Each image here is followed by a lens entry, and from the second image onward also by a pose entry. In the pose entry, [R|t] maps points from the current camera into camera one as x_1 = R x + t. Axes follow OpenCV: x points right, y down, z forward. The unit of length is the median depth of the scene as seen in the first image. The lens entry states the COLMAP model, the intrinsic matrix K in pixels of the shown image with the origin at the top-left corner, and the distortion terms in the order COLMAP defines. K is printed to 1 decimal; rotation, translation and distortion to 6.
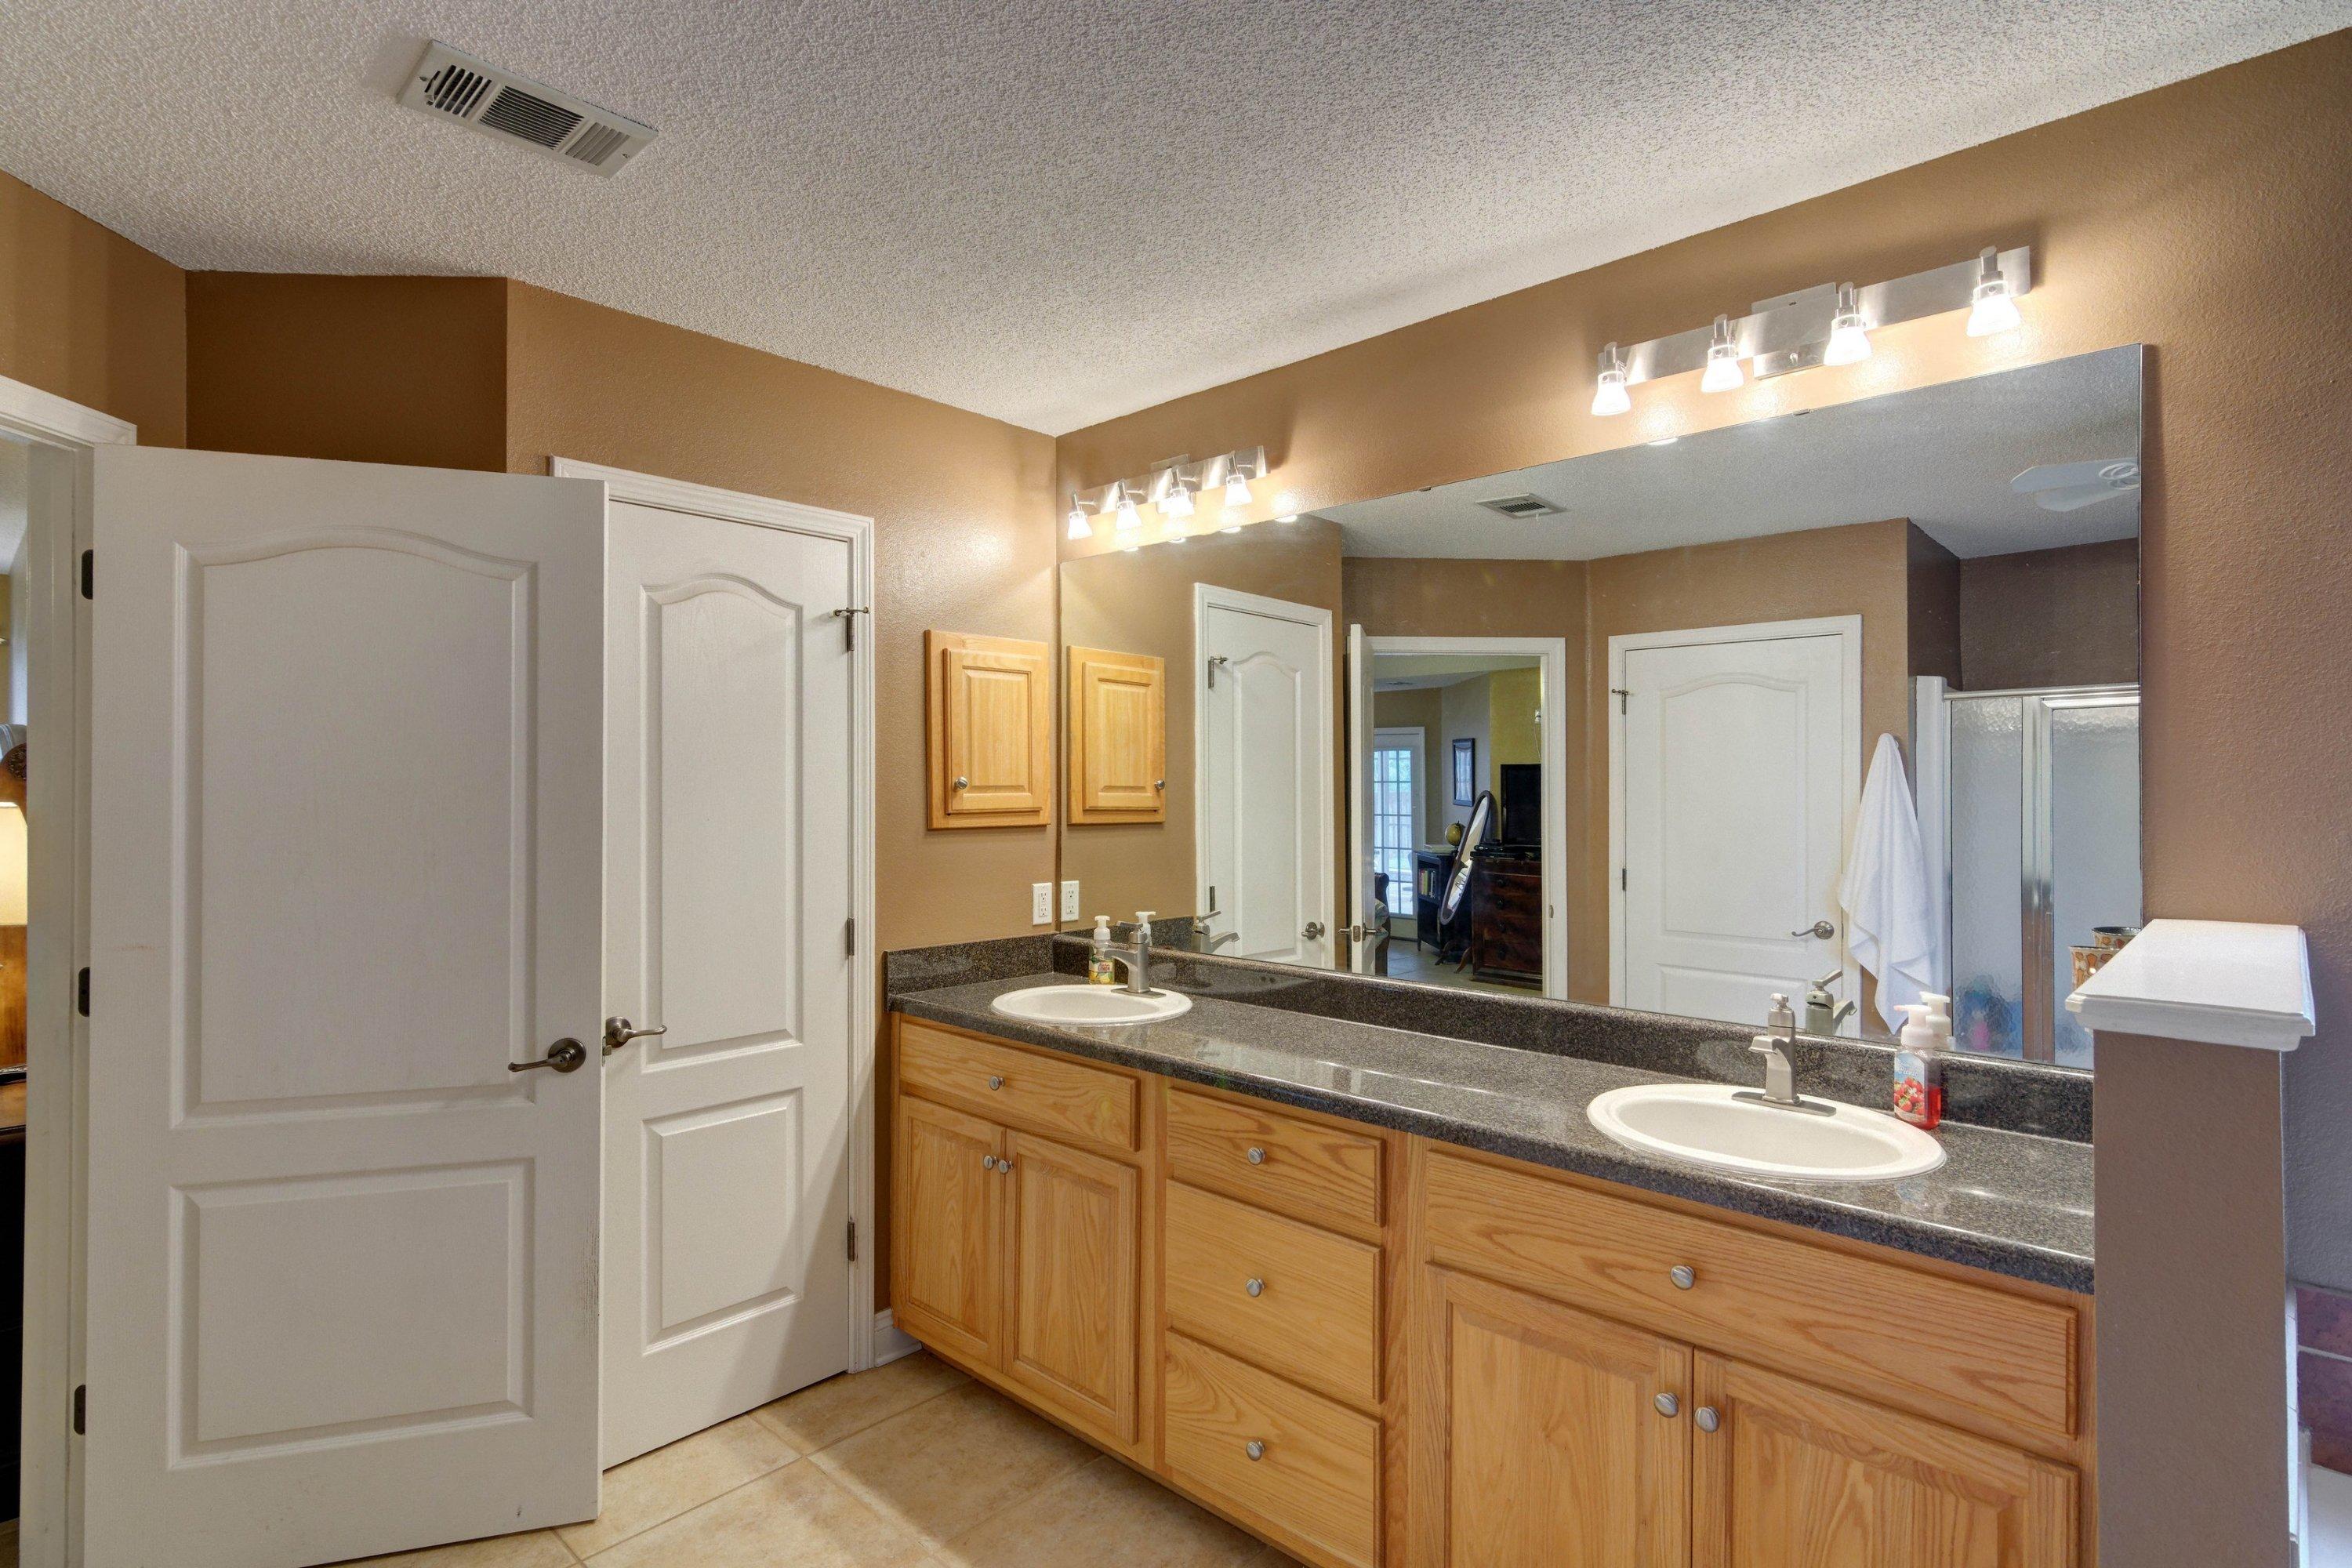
lens RADIAL K [[1147.3, 0, 1228.8], [0, 1147.3, 785.5], [0, 0, 1]] dist [0.019294, 0.000162]
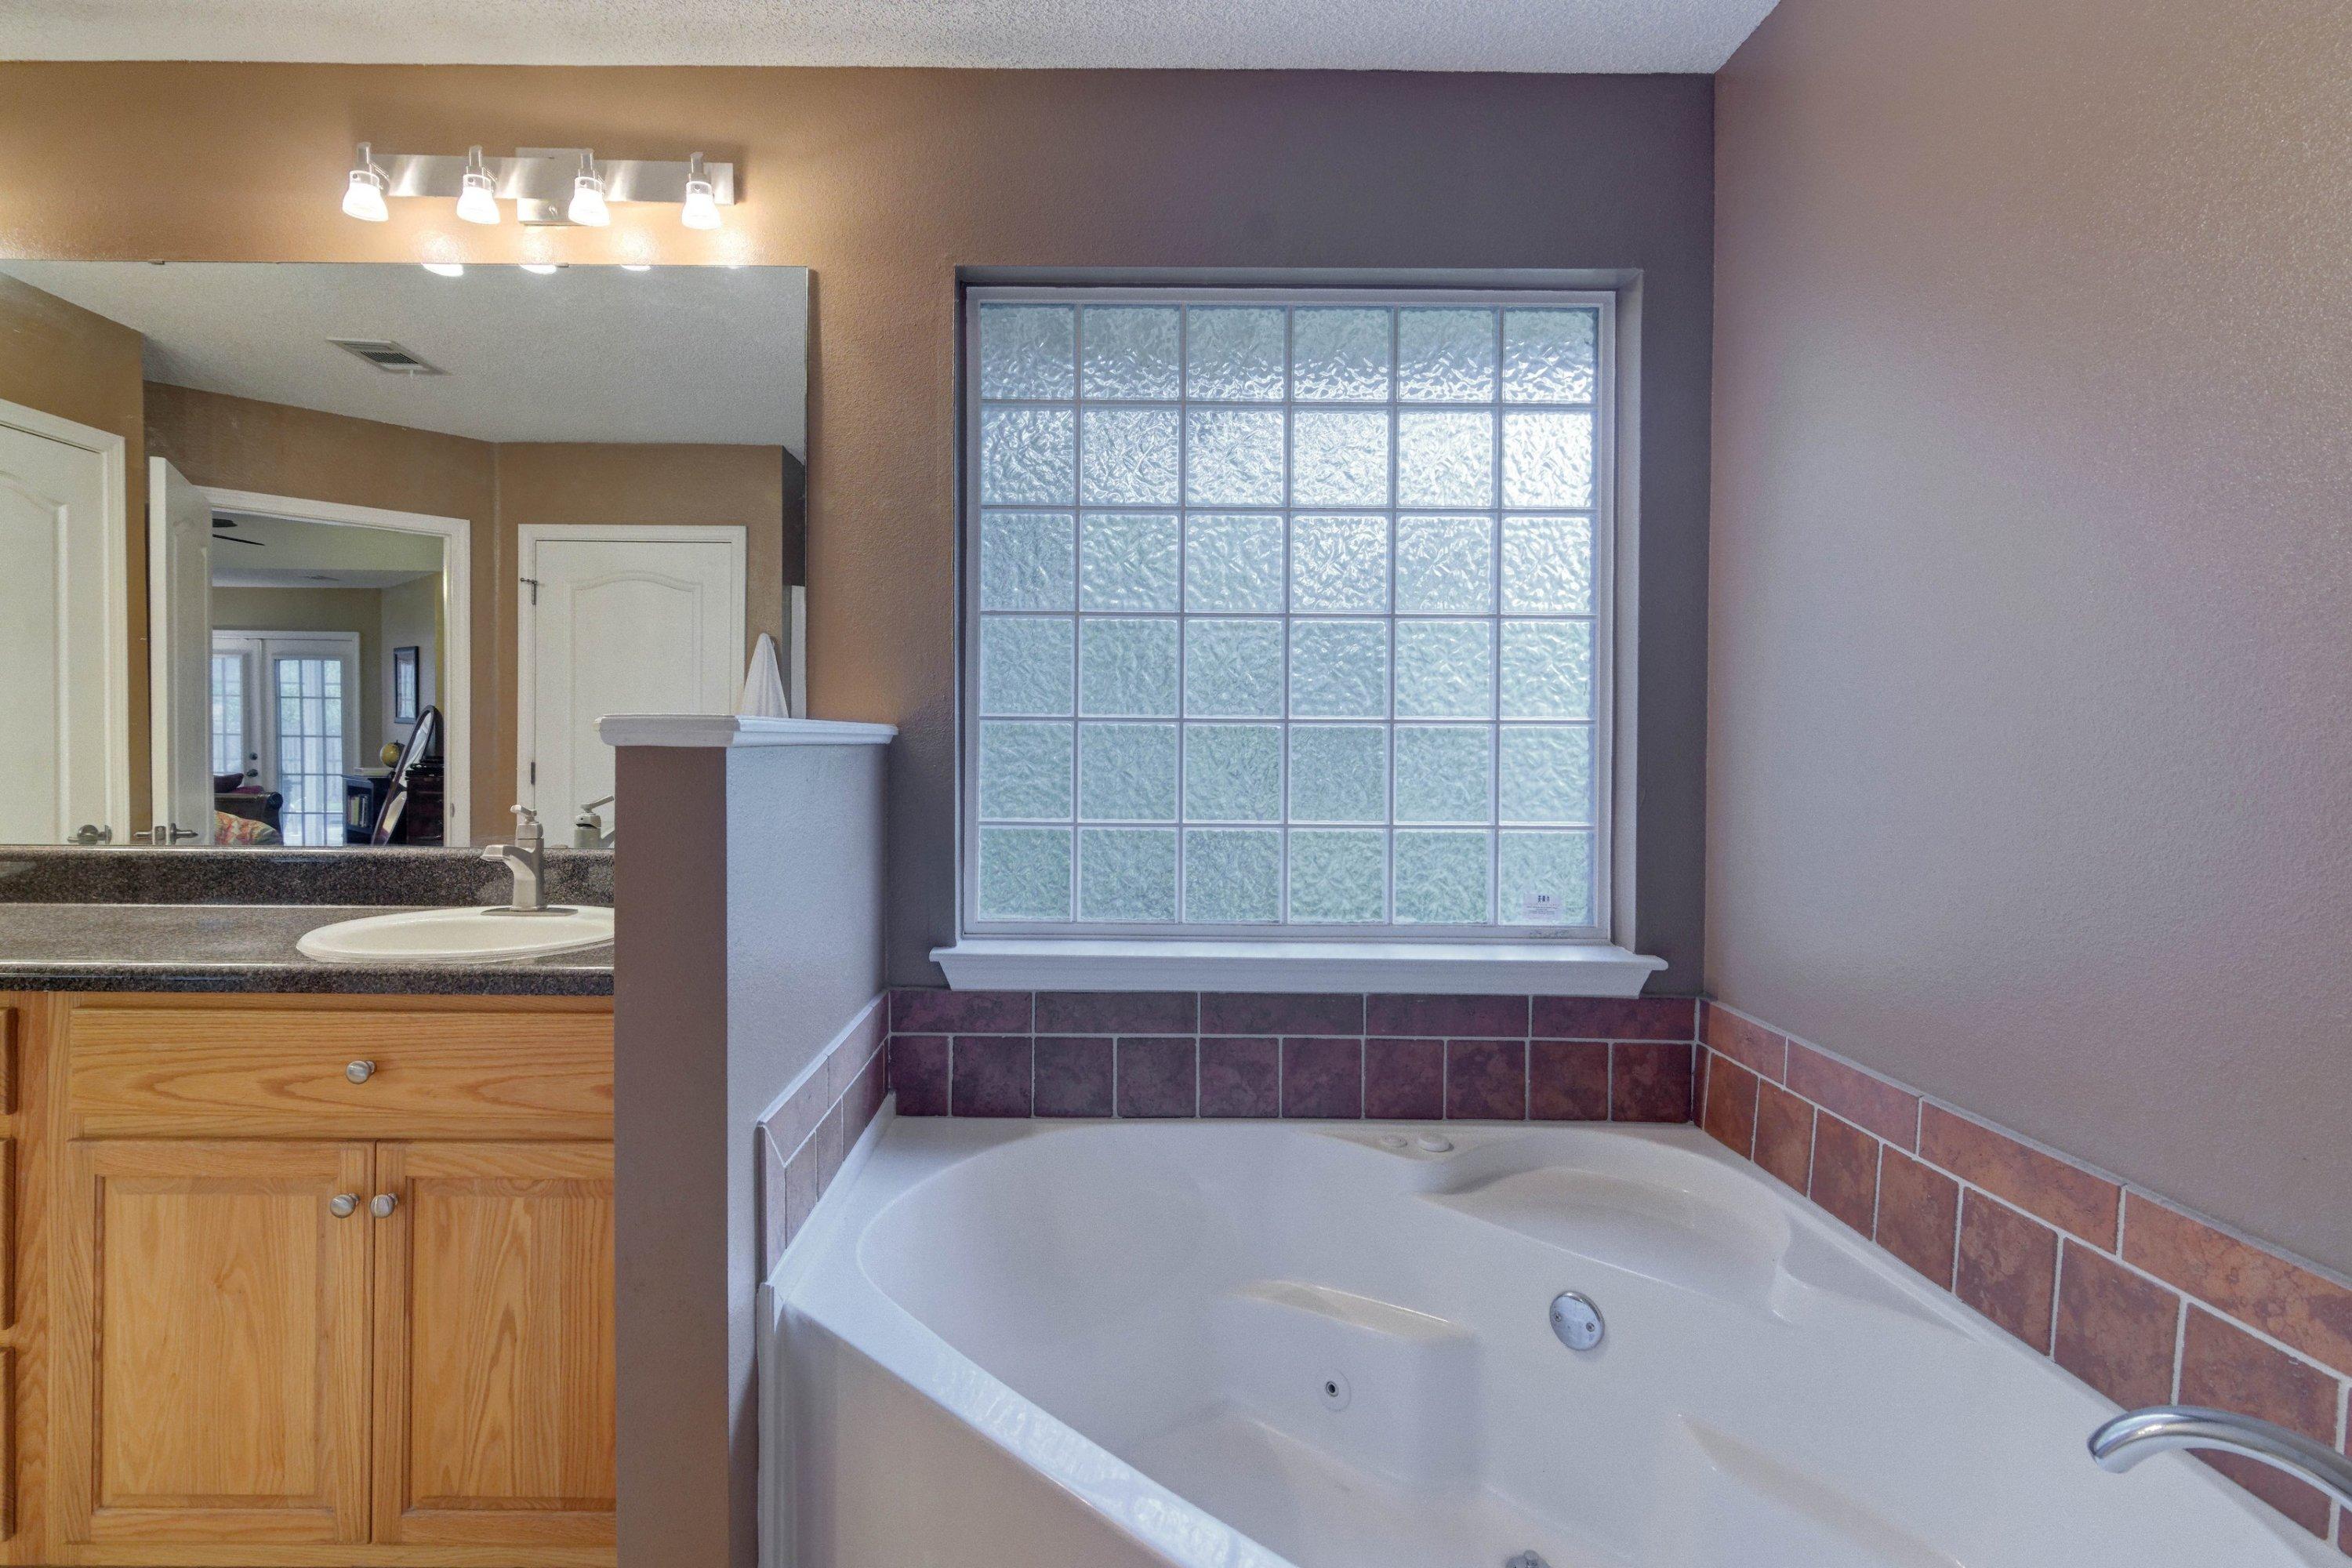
lens RADIAL K [[1119.2, 0, 1176.0], [0, 1119.2, 784.0], [0, 0, 1]] dist [0.007167, 0.000465]
pose [[0.754059, 0.003950, 0.656795, 0.245595], [-0.015780, 0.999802, 0.012103, 0.133400], [-0.656617, -0.019491, 0.753972, -0.158228]]
